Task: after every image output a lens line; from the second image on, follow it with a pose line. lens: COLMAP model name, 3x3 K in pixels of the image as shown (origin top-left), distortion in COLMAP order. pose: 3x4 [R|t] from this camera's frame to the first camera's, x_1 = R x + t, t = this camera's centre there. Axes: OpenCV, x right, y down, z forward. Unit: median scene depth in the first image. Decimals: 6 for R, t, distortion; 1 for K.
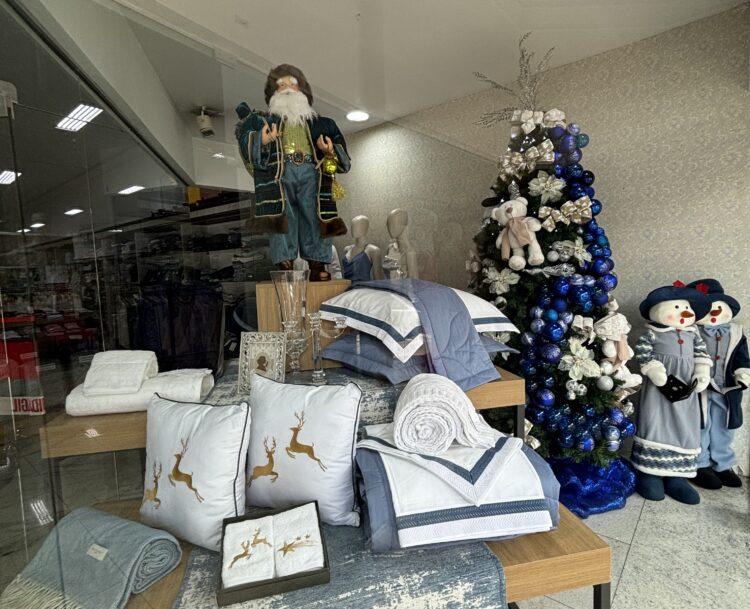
lens RADIAL K [[421.2, 0, 375.0], [0, 421.2, 304.5], [0, 0, 1]] dist [0.040932, -0.059493]
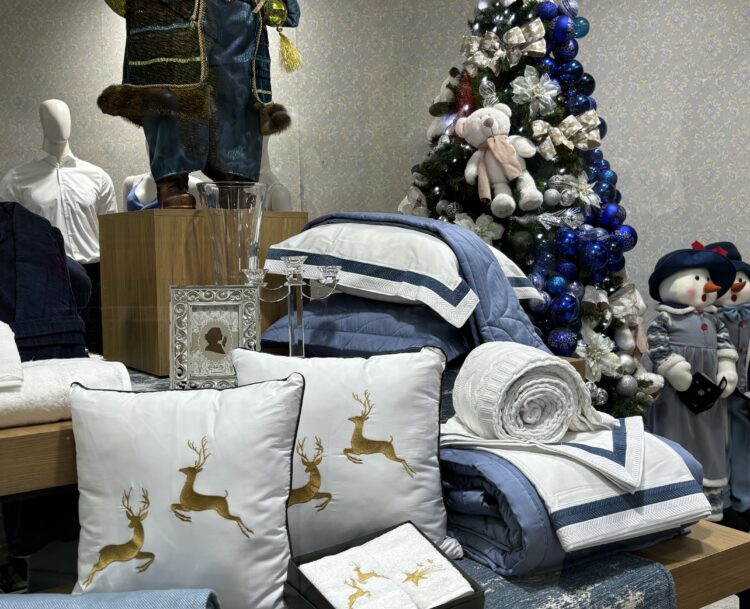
lens RADIAL K [[845.9, 0, 375.0], [0, 845.9, 304.5], [0, 0, 1]] dist [0.176299, -0.563774]
pose [[0.914465, -0.001082, 0.404665, -0.457438], [0.015218, 0.999381, -0.031719, 0.112688], [-0.404380, 0.035164, 0.913915, -0.112110]]
